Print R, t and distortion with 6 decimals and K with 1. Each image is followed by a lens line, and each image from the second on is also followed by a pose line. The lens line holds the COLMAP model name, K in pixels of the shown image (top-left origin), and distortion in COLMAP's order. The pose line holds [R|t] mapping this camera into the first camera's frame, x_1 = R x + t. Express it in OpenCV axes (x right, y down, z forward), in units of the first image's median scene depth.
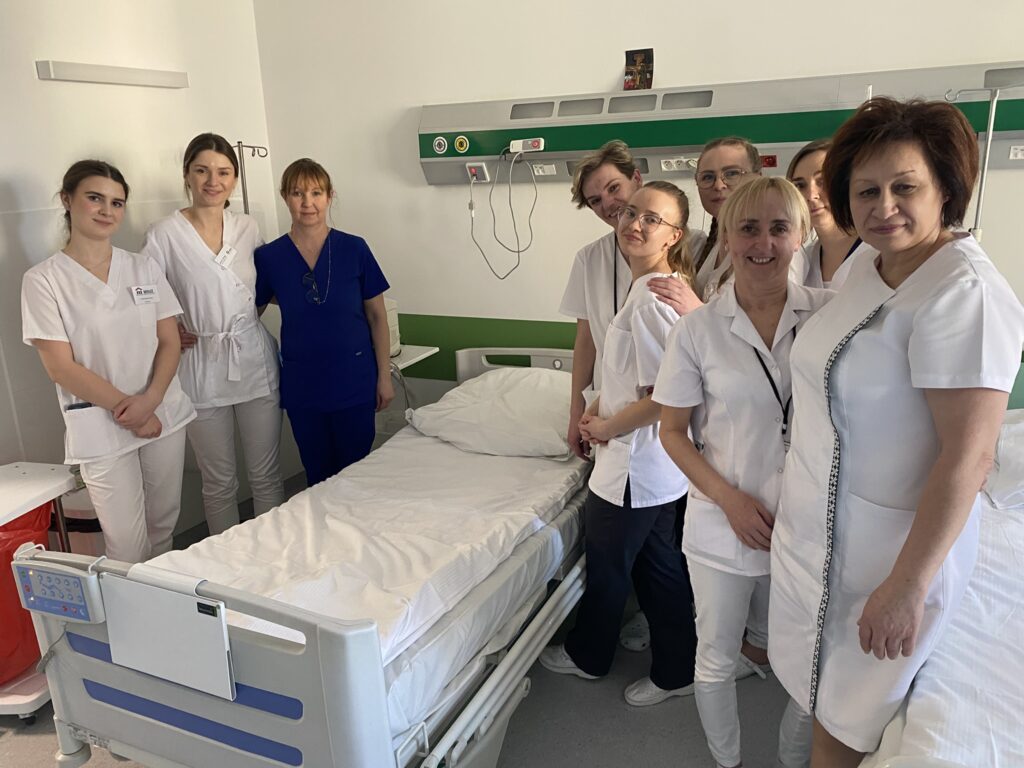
lens RADIAL K [[807.1, 0, 511.7], [0, 807.1, 388.5], [0, 0, 1]] dist [-0.053378, 0.031744]
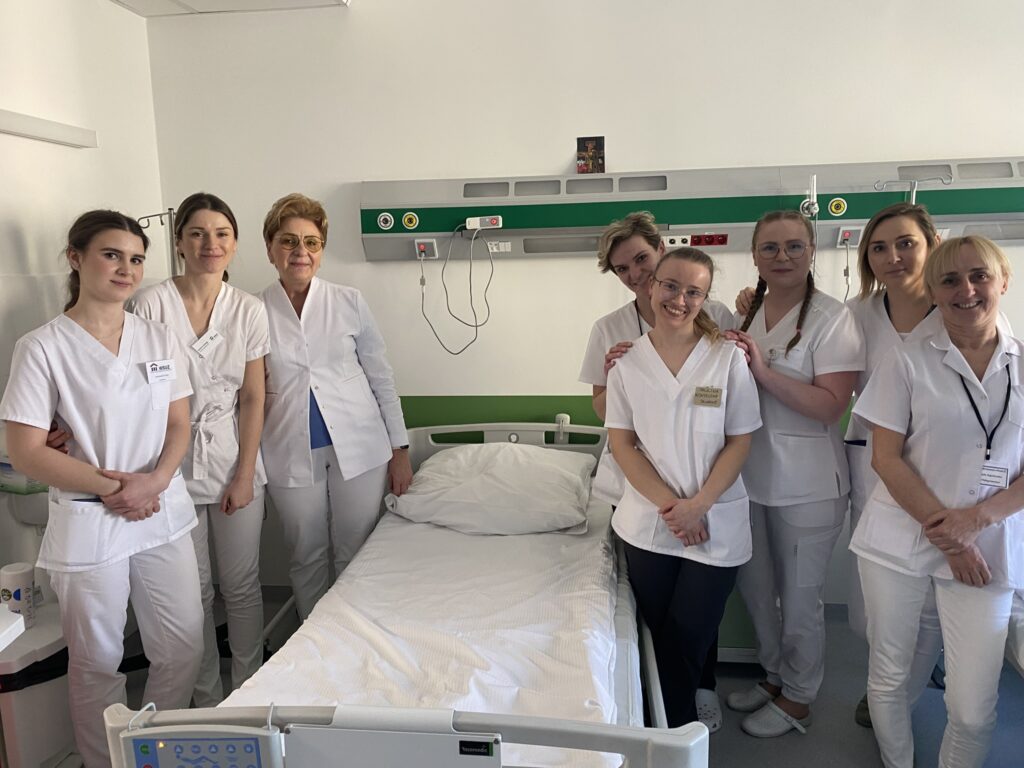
lens RADIAL K [[772.8, 0, 526.0], [0, 772.8, 361.0], [0, 0, 1]] dist [-0.013606, 0.019849]
pose [[0.951715, -0.025987, 0.305880, -0.254731], [0.069268, 0.988892, -0.131506, 0.001925], [-0.299065, 0.146344, 0.942944, 0.099483]]
